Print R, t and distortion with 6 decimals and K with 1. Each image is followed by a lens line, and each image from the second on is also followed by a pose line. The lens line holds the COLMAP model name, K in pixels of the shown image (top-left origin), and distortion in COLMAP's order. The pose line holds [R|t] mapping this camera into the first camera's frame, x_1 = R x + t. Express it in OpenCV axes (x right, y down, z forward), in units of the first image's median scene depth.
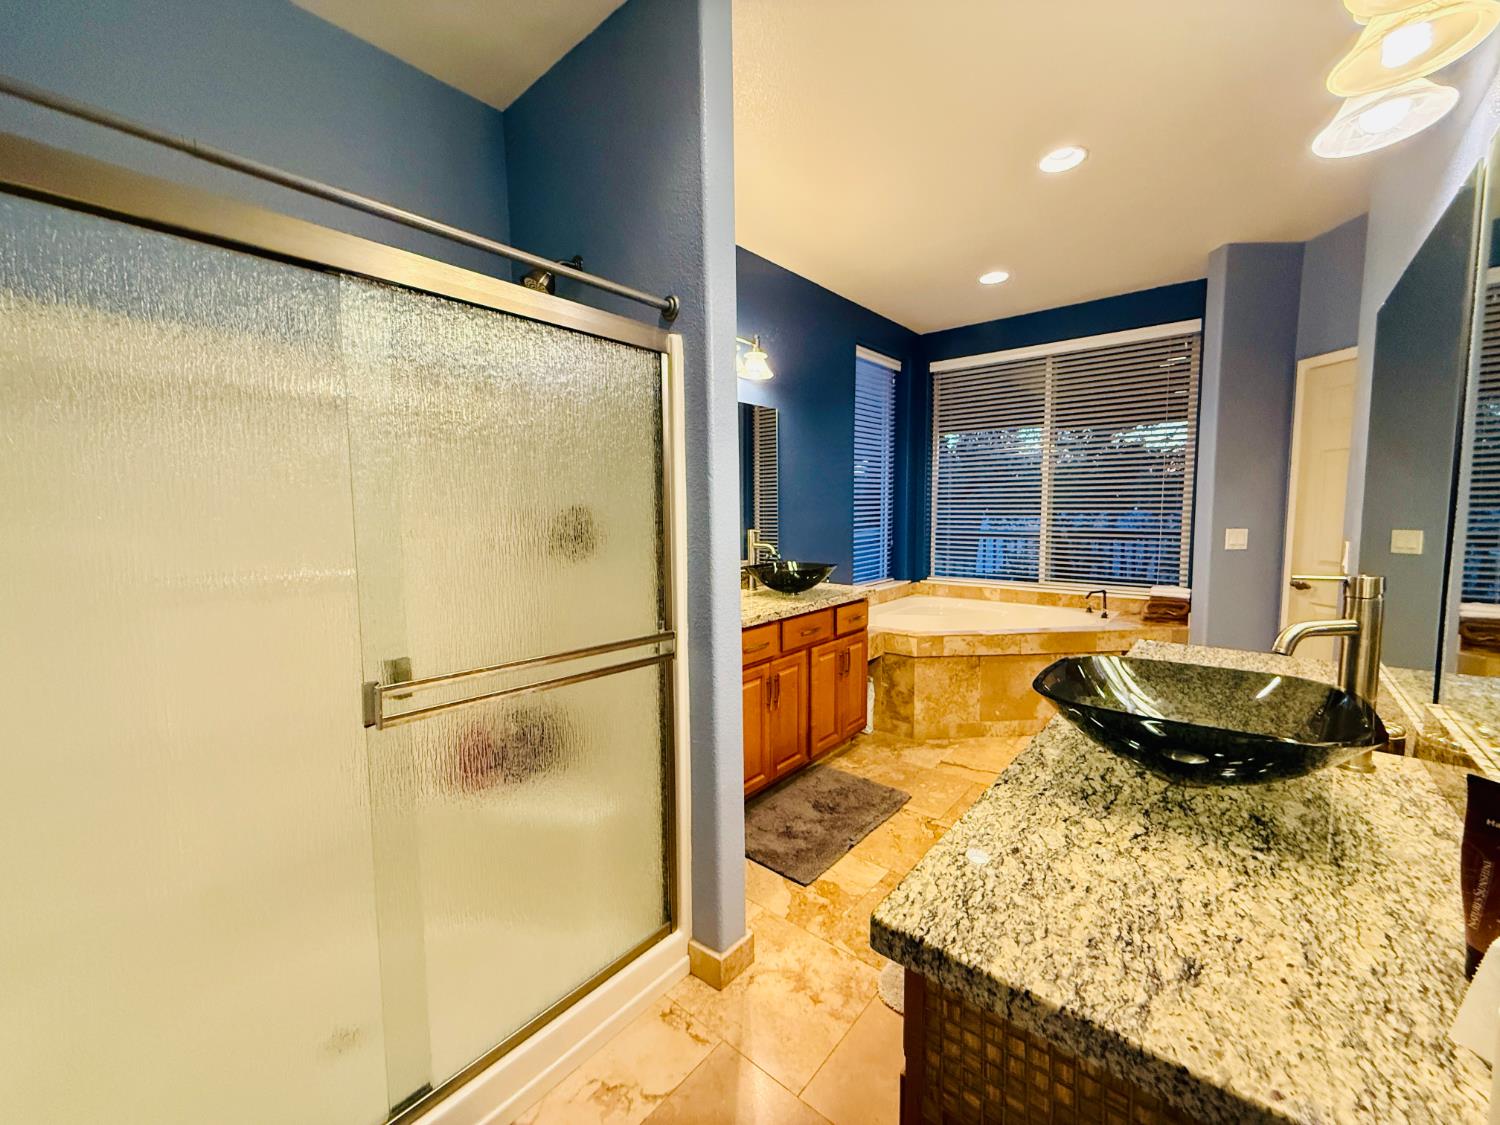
lens RADIAL K [[604.9, 0, 749.5], [0, 604.9, 561.9], [0, 0, 1]] dist [0.001690, 0.000423]
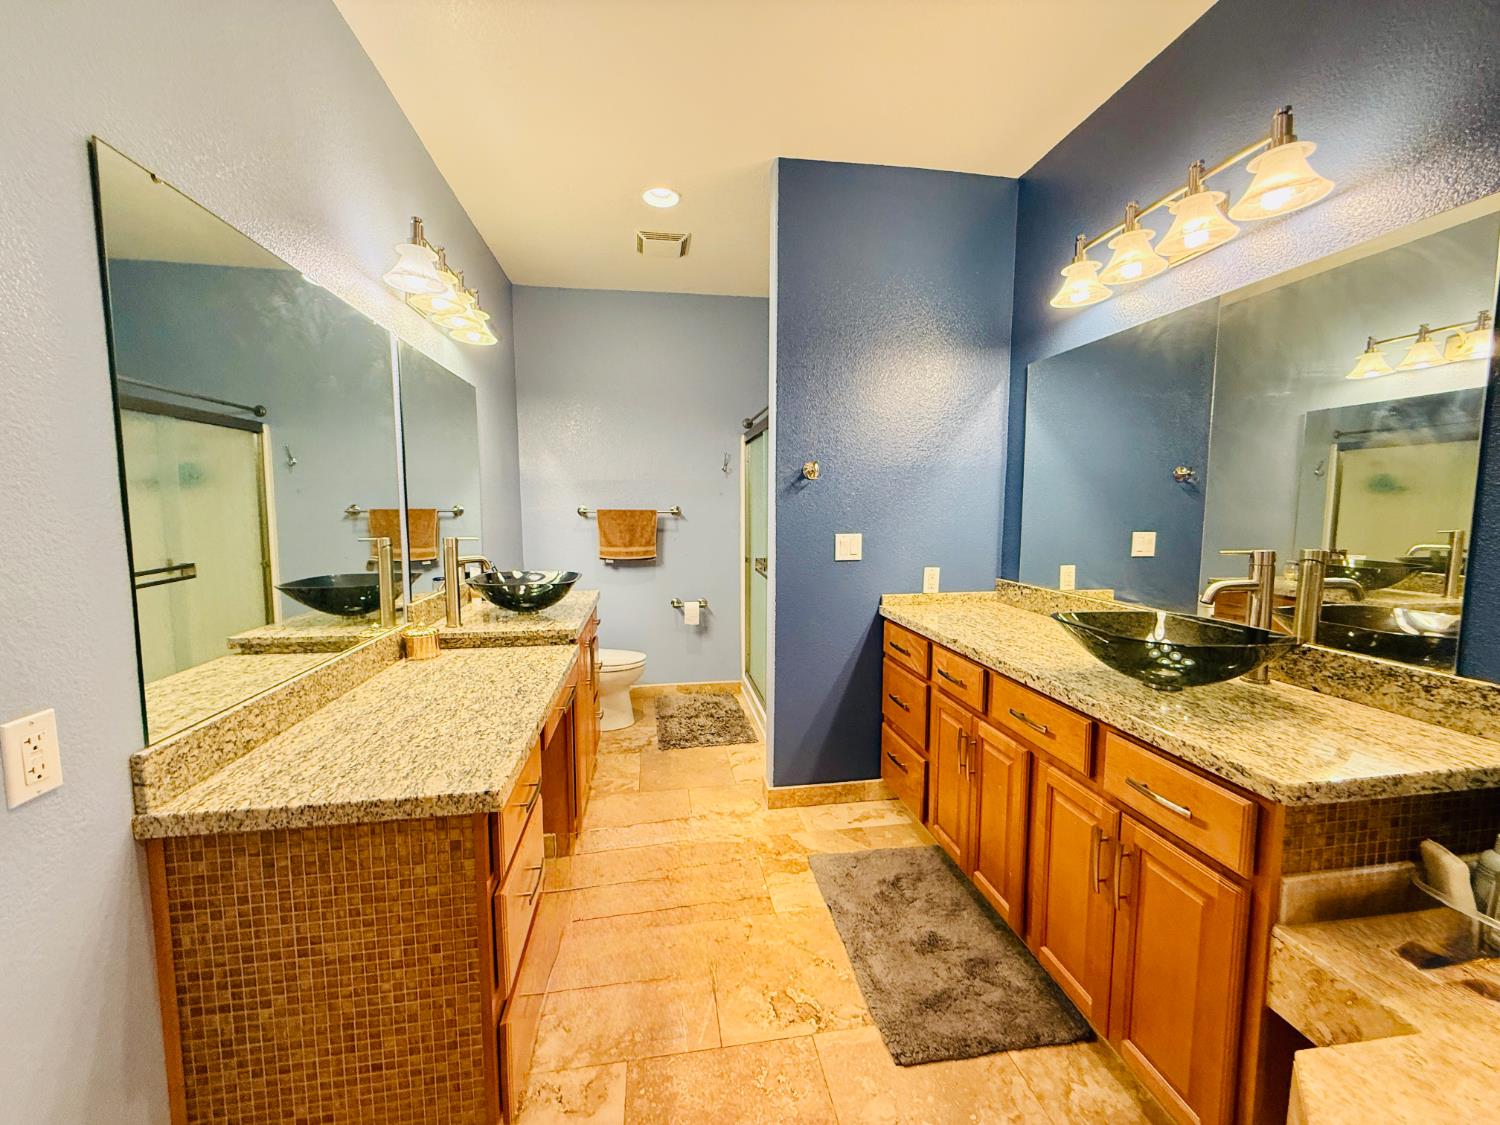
lens RADIAL K [[604.9, 0, 748.7], [0, 604.9, 561.0], [0, 0, 1]] dist [0.001690, 0.000423]
pose [[-0.665946, 0.078385, -0.741871, 0.568945], [-0.056524, 0.986304, 0.154951, -0.088380], [0.743856, 0.145123, -0.652394, 0.956327]]
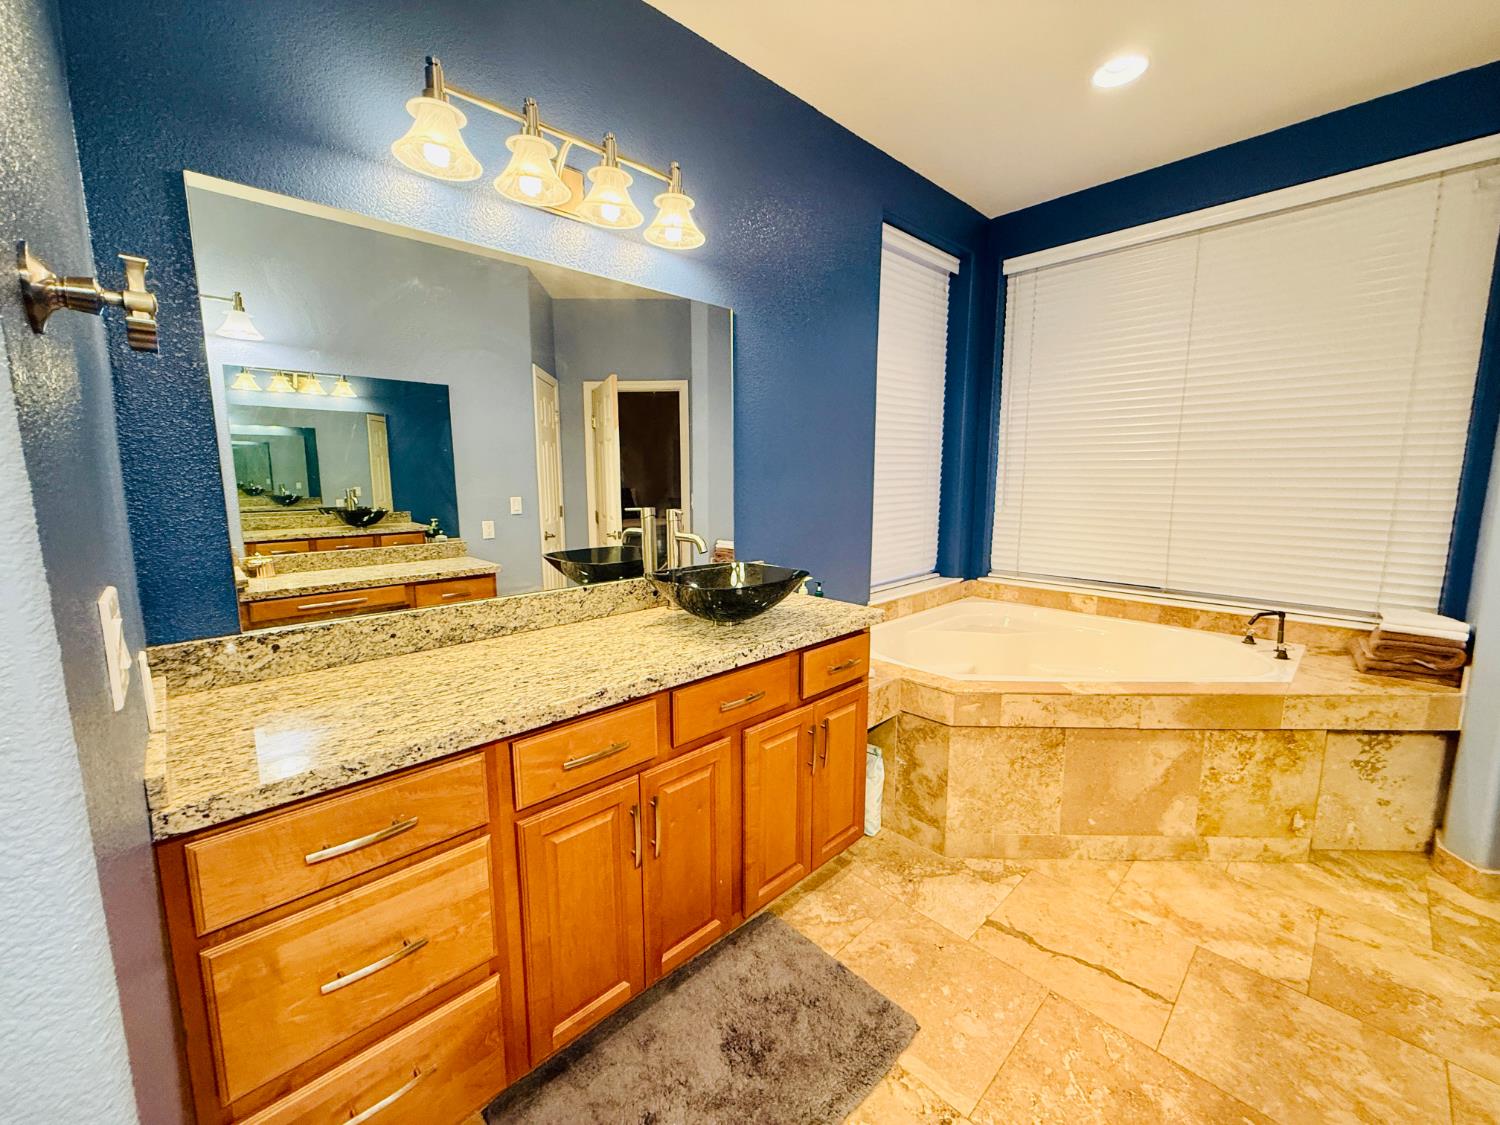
lens RADIAL K [[604.9, 0, 745.5], [0, 604.9, 562.0], [0, 0, 1]] dist [0.001690, 0.000423]
pose [[0.993091, 0.021004, -0.115452, 0.137347], [-0.014939, 0.998475, 0.053142, -0.032504], [0.116392, -0.051051, 0.991890, 0.389529]]
